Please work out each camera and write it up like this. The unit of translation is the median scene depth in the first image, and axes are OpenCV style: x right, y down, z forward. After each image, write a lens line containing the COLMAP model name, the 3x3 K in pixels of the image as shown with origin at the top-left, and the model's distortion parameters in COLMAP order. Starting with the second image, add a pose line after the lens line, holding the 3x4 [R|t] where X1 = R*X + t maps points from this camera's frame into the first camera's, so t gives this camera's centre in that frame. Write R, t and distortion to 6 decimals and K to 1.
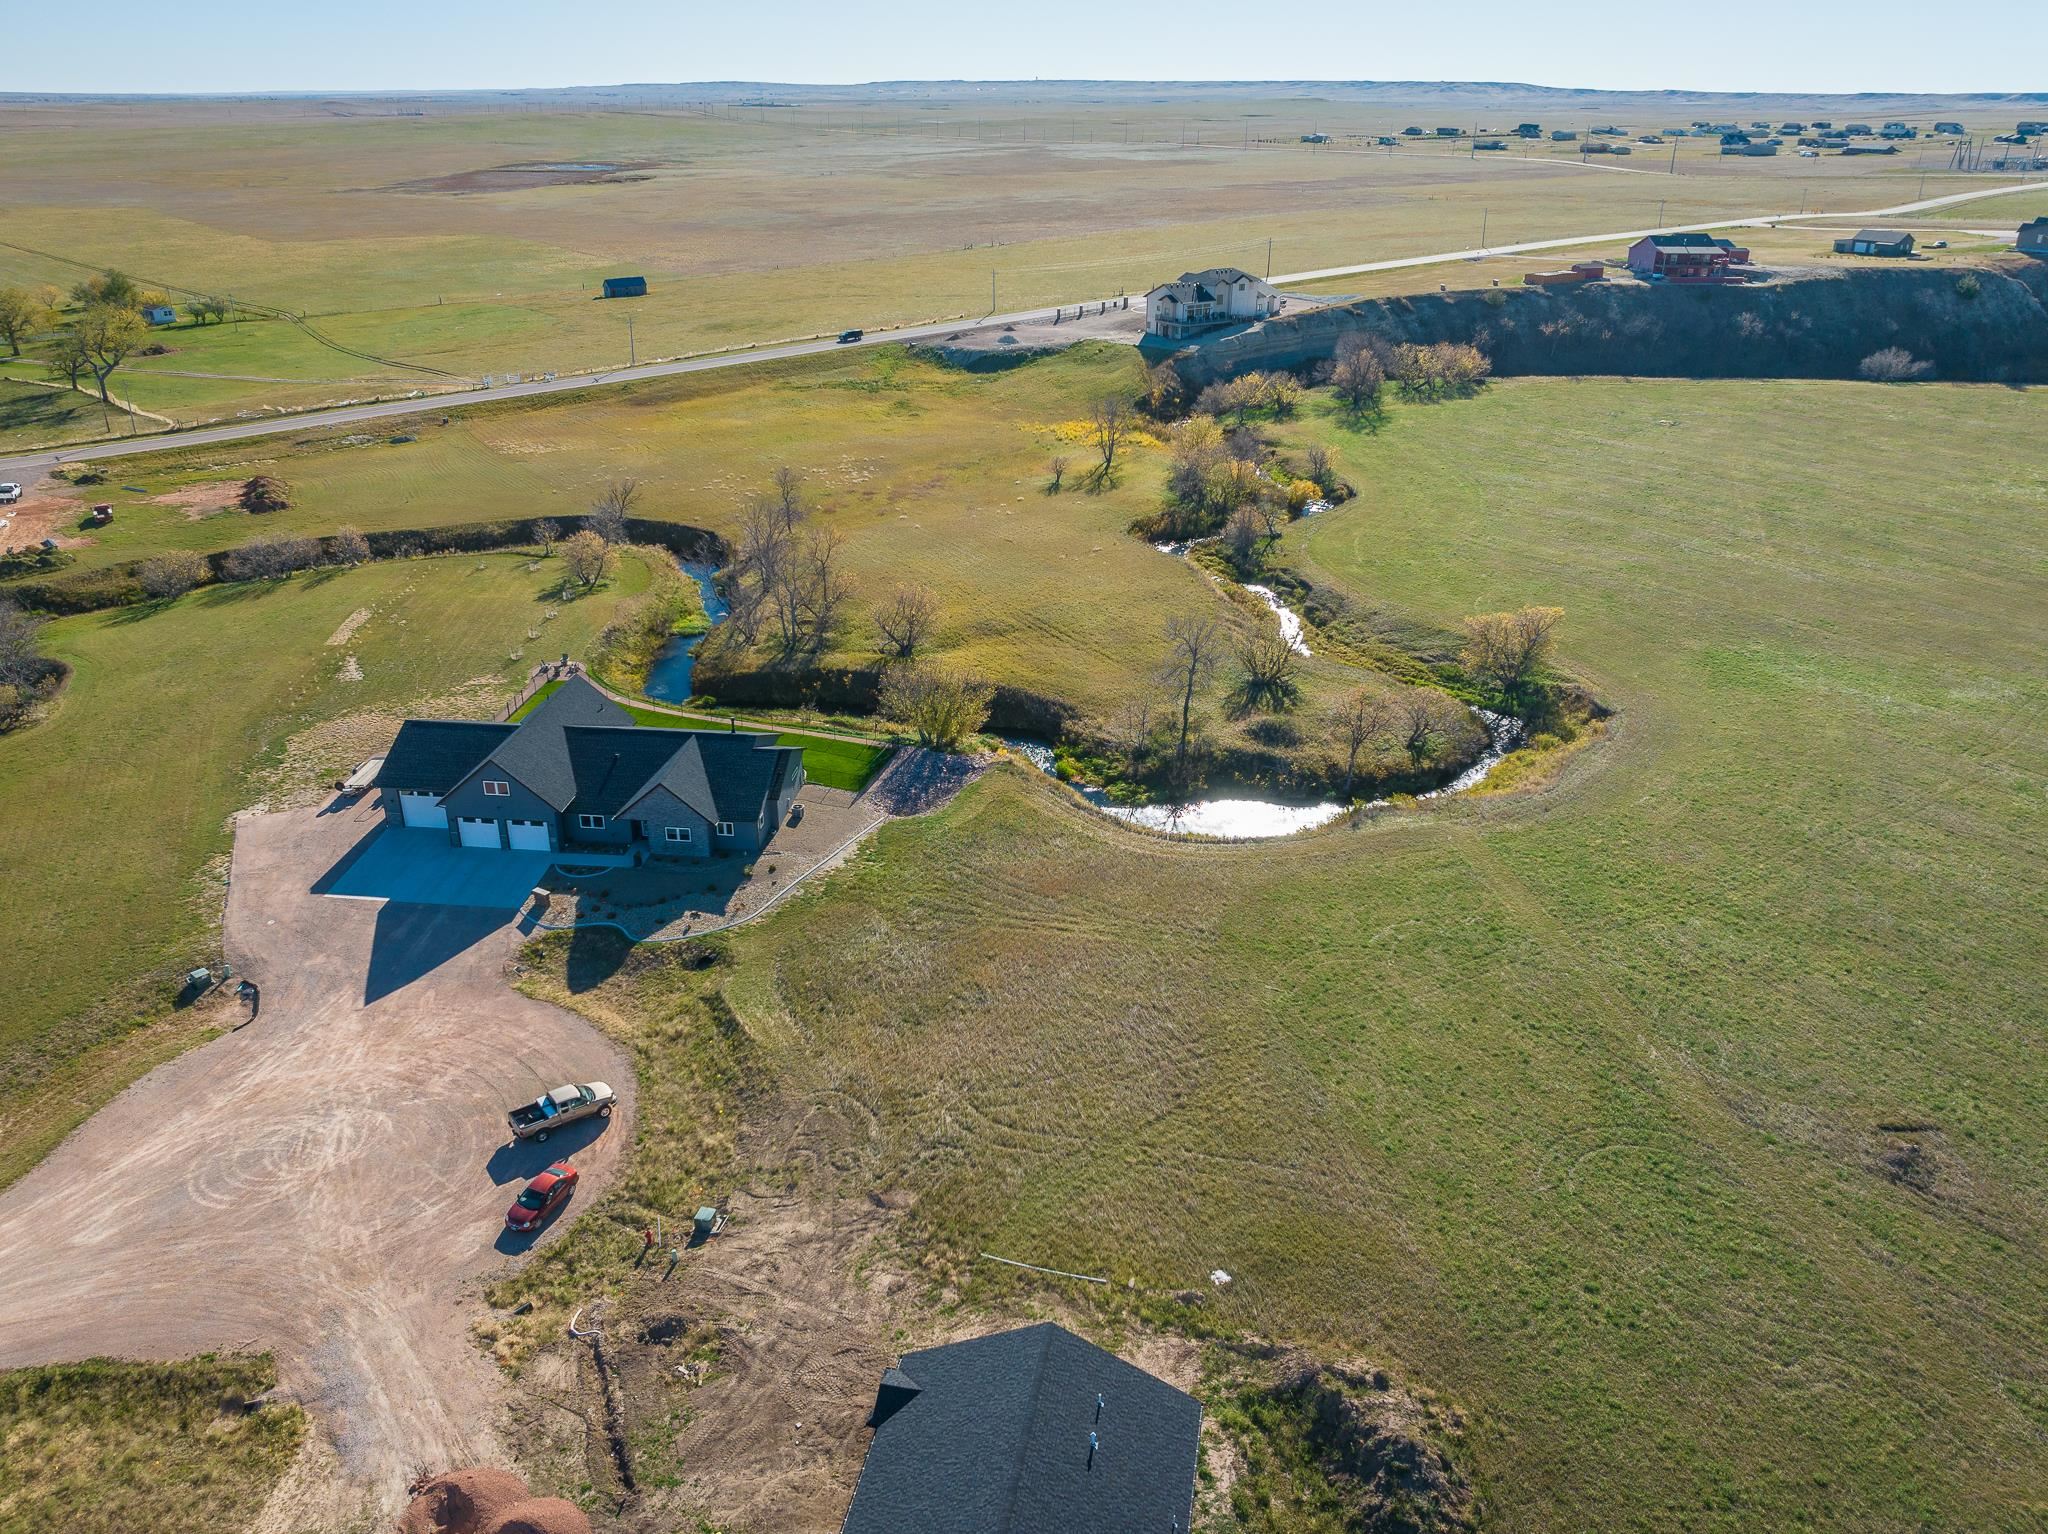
lens RADIAL K [[1497.5, 0, 1025.9], [0, 1497.5, 689.7], [0, 0, 1]] dist [-0.035719, -0.005954]
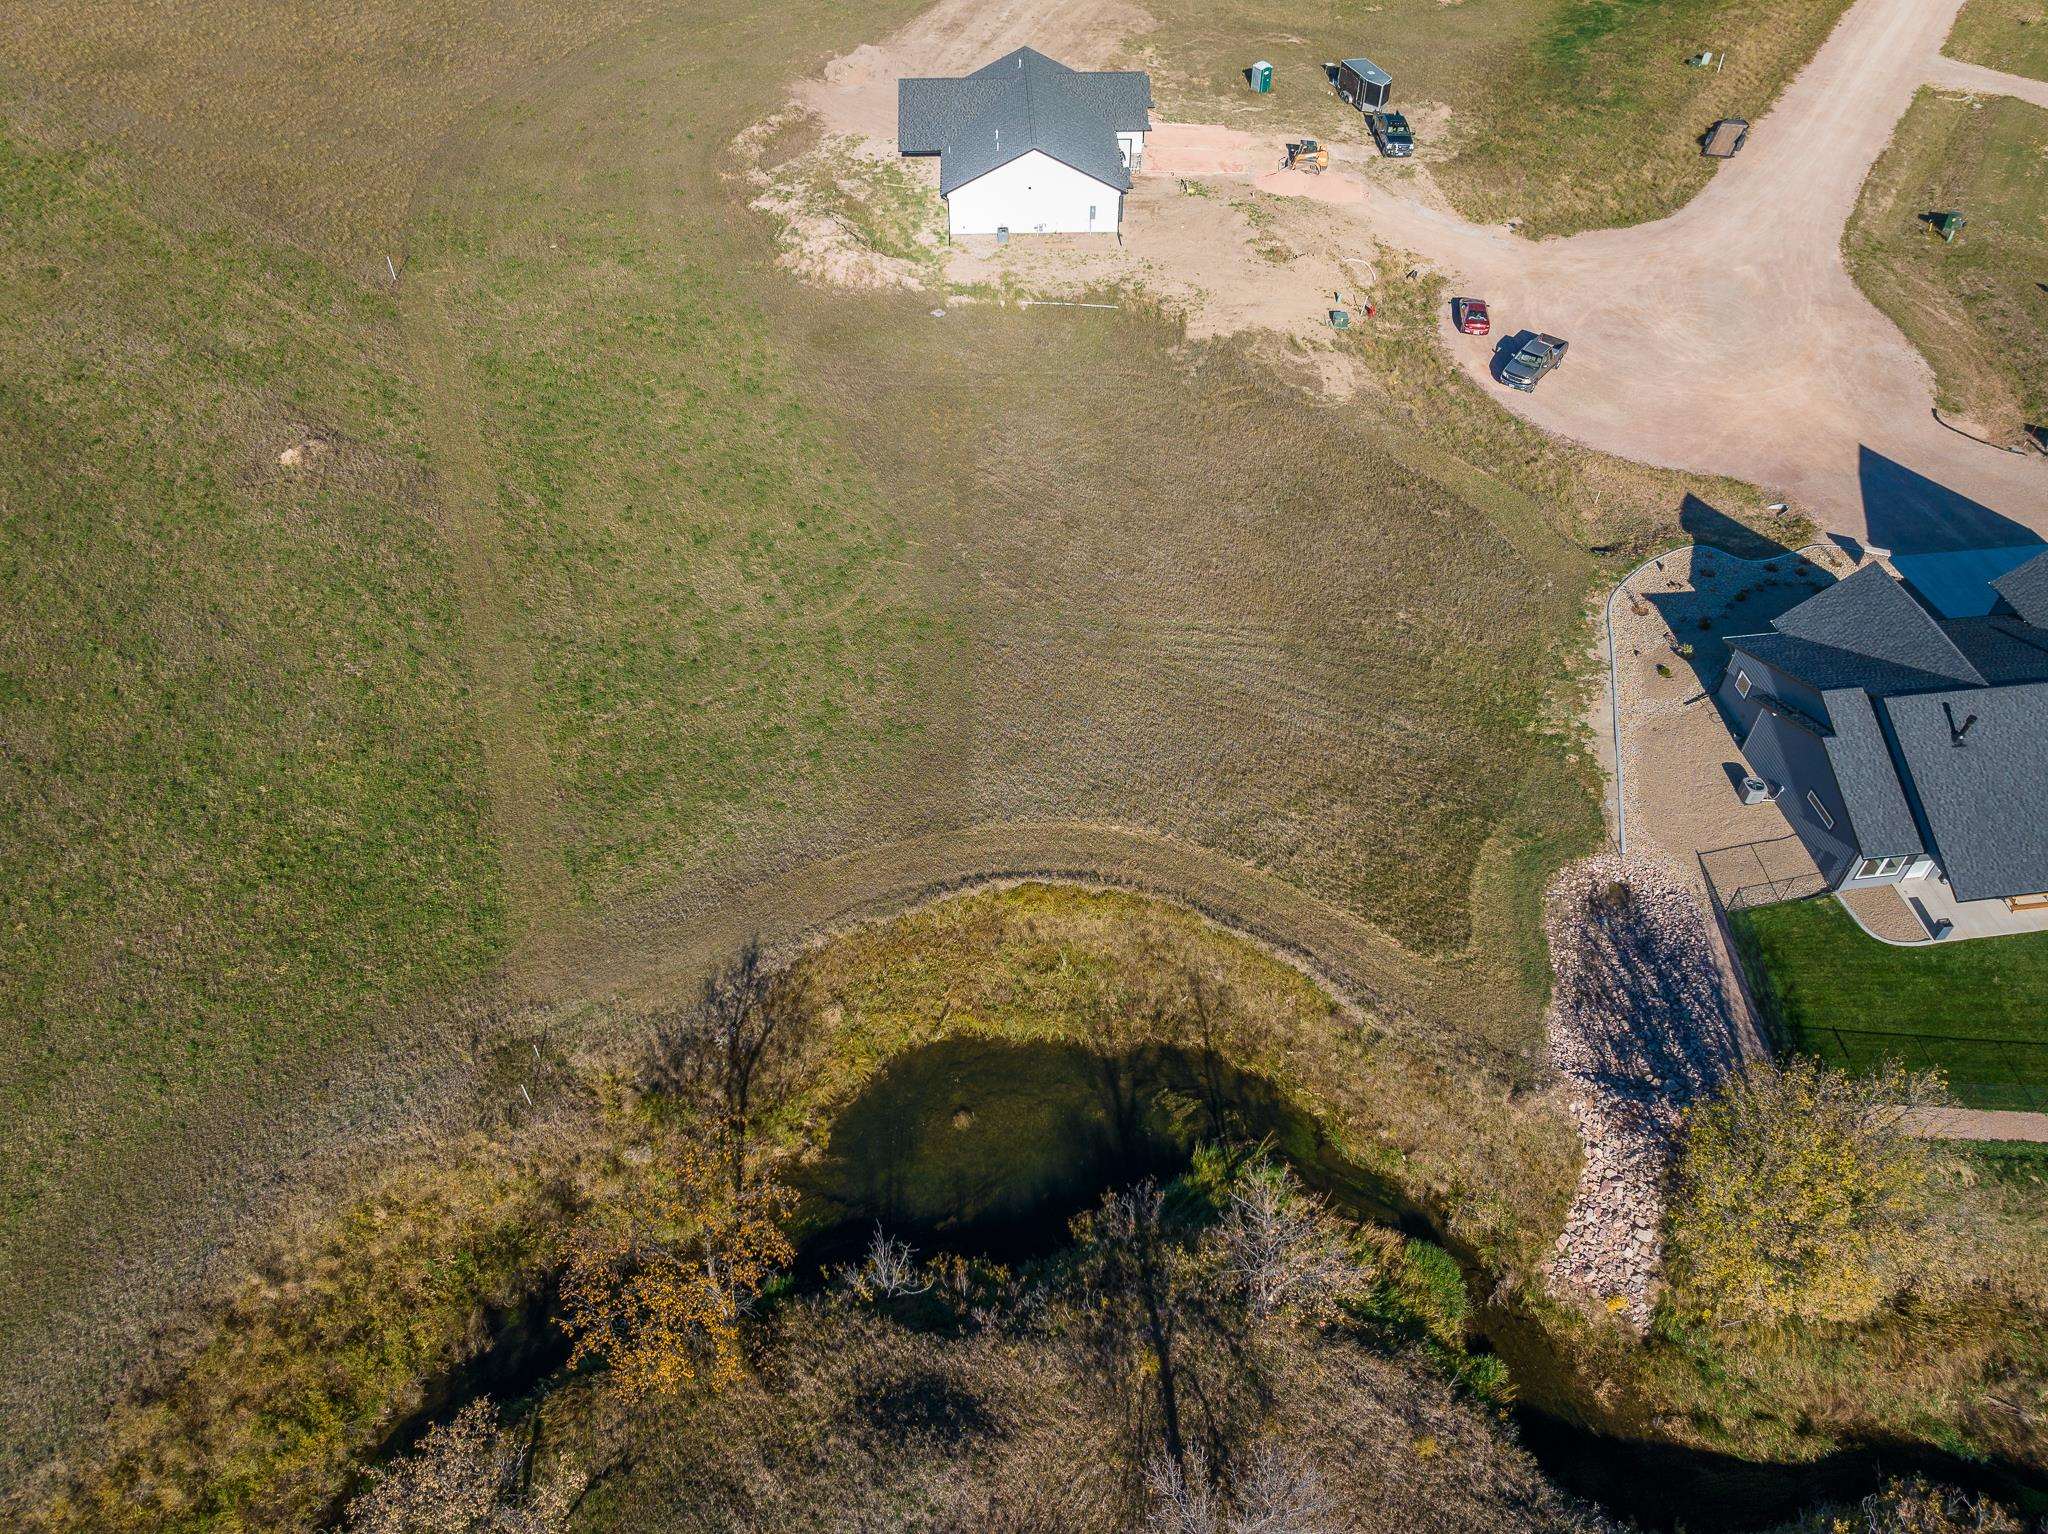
lens RADIAL K [[1456.2, 0, 1024.0], [0, 1456.2, 767.0], [0, 0, 1]] dist [-0.057452, 0.025908]
pose [[-0.974990, 0.145285, -0.168188, 0.235093], [-0.099485, 0.391410, 0.914823, -0.450460], [0.198740, 0.908675, -0.367167, 1.326470]]
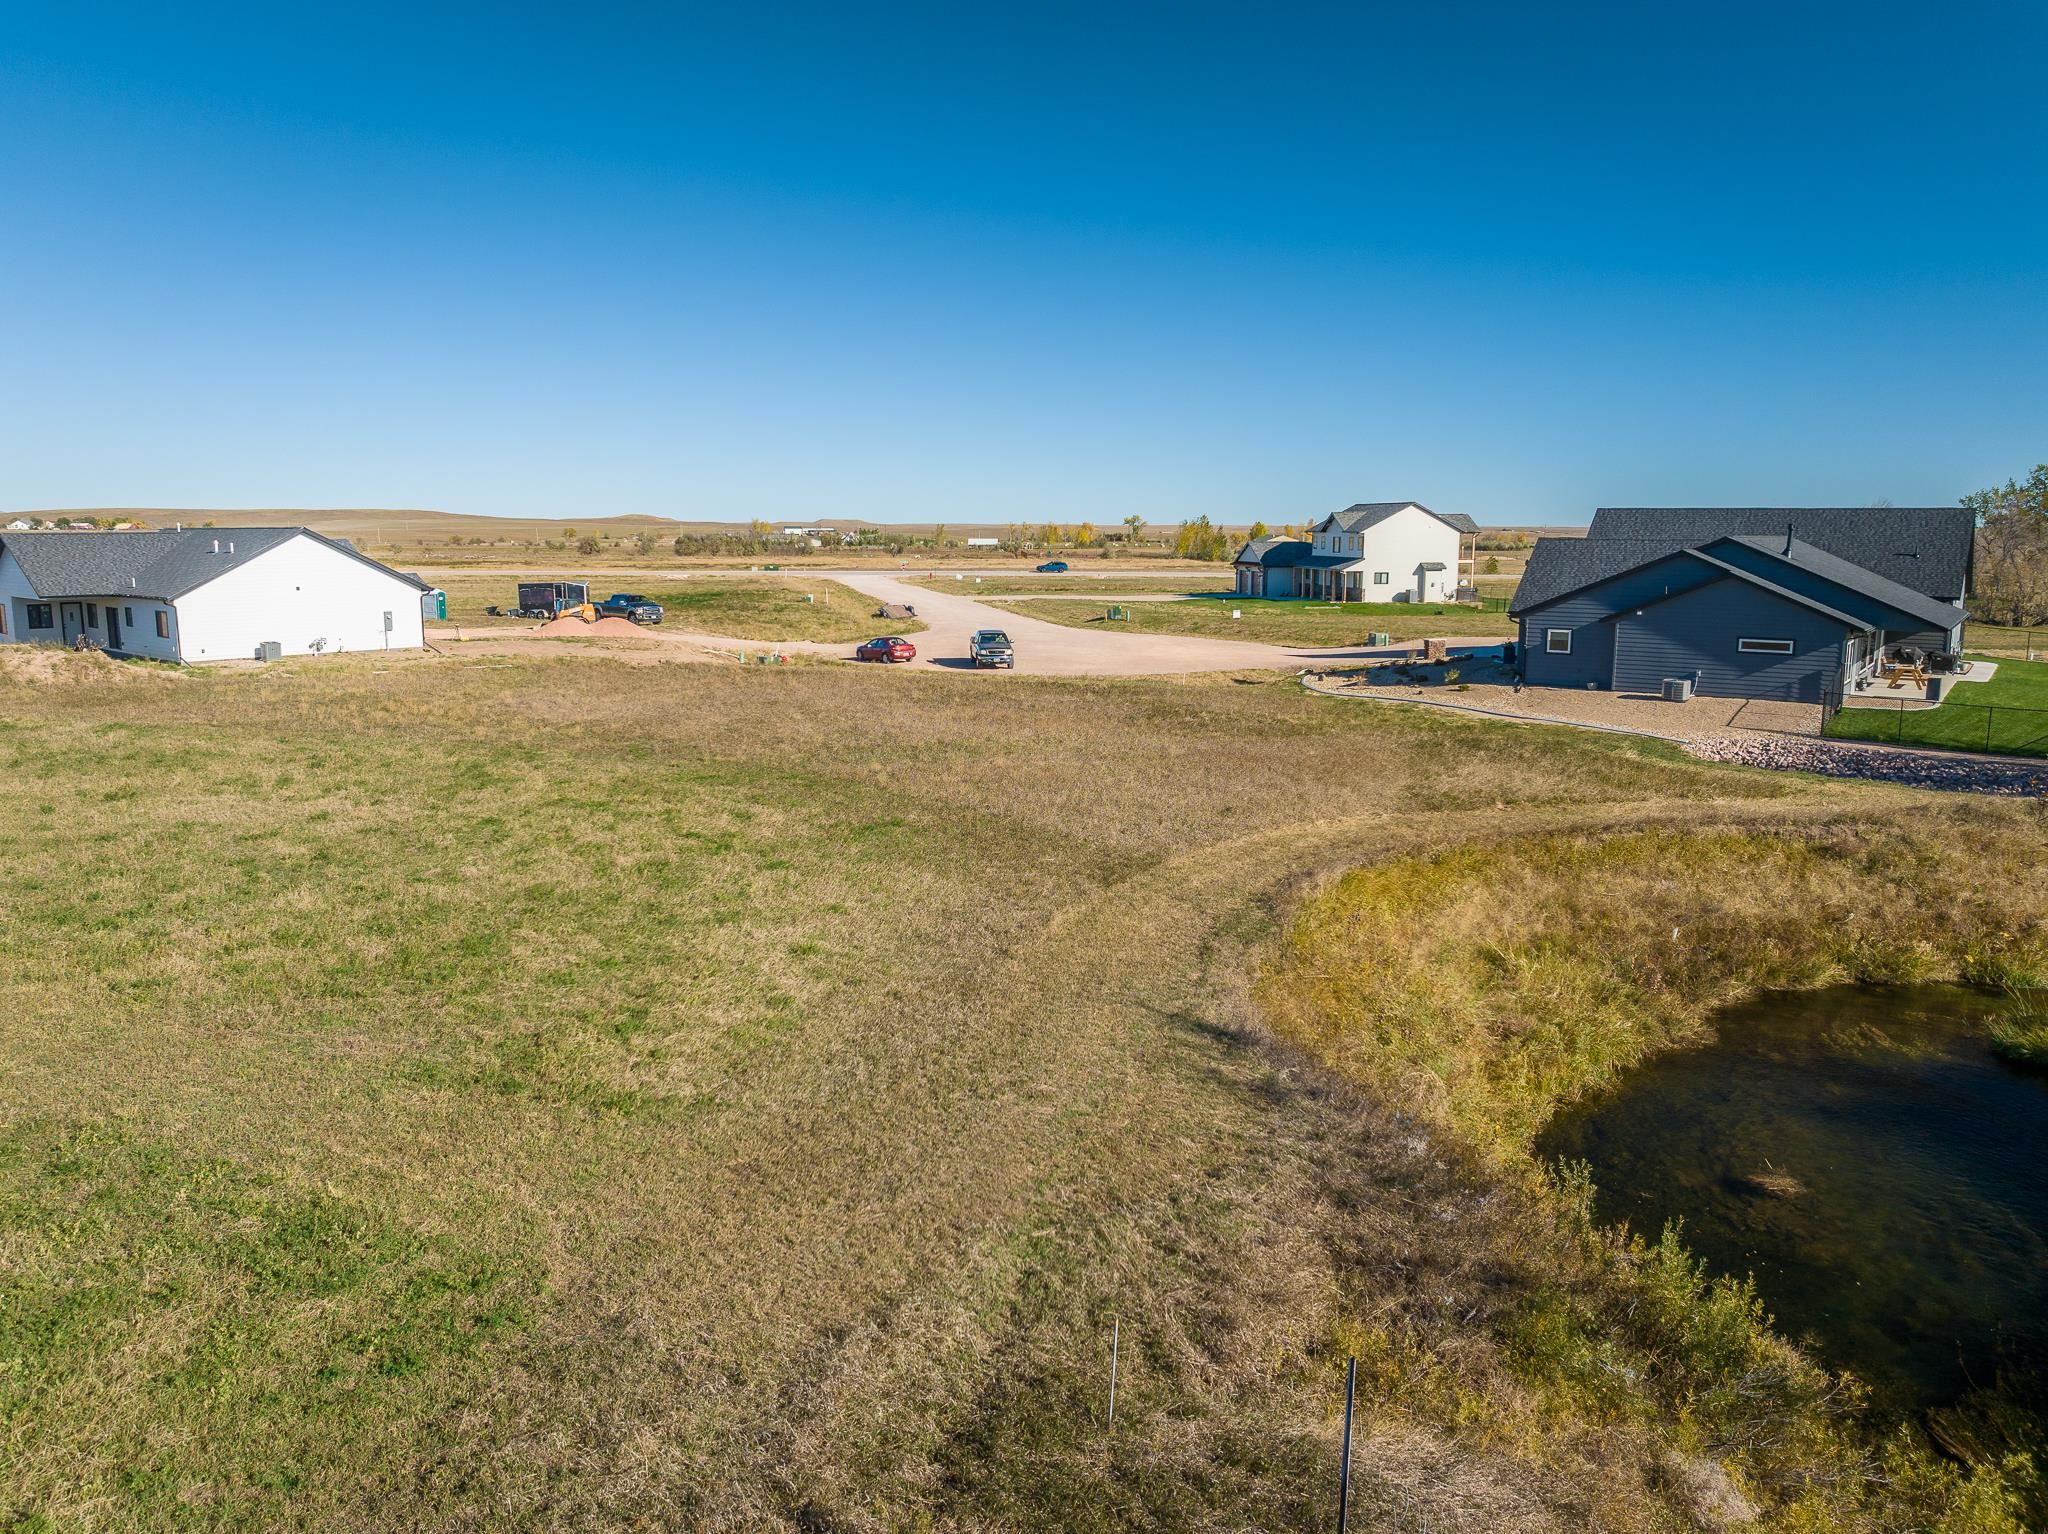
lens RADIAL K [[1456.2, 0, 1024.0], [0, 1456.2, 767.0], [0, 0, 1]] dist [-0.057452, 0.025908]
pose [[-0.492914, 0.108473, -0.863290, 0.432648], [-0.343513, 0.887334, 0.307631, 0.040084], [0.799396, 0.448187, -0.400117, 1.203015]]
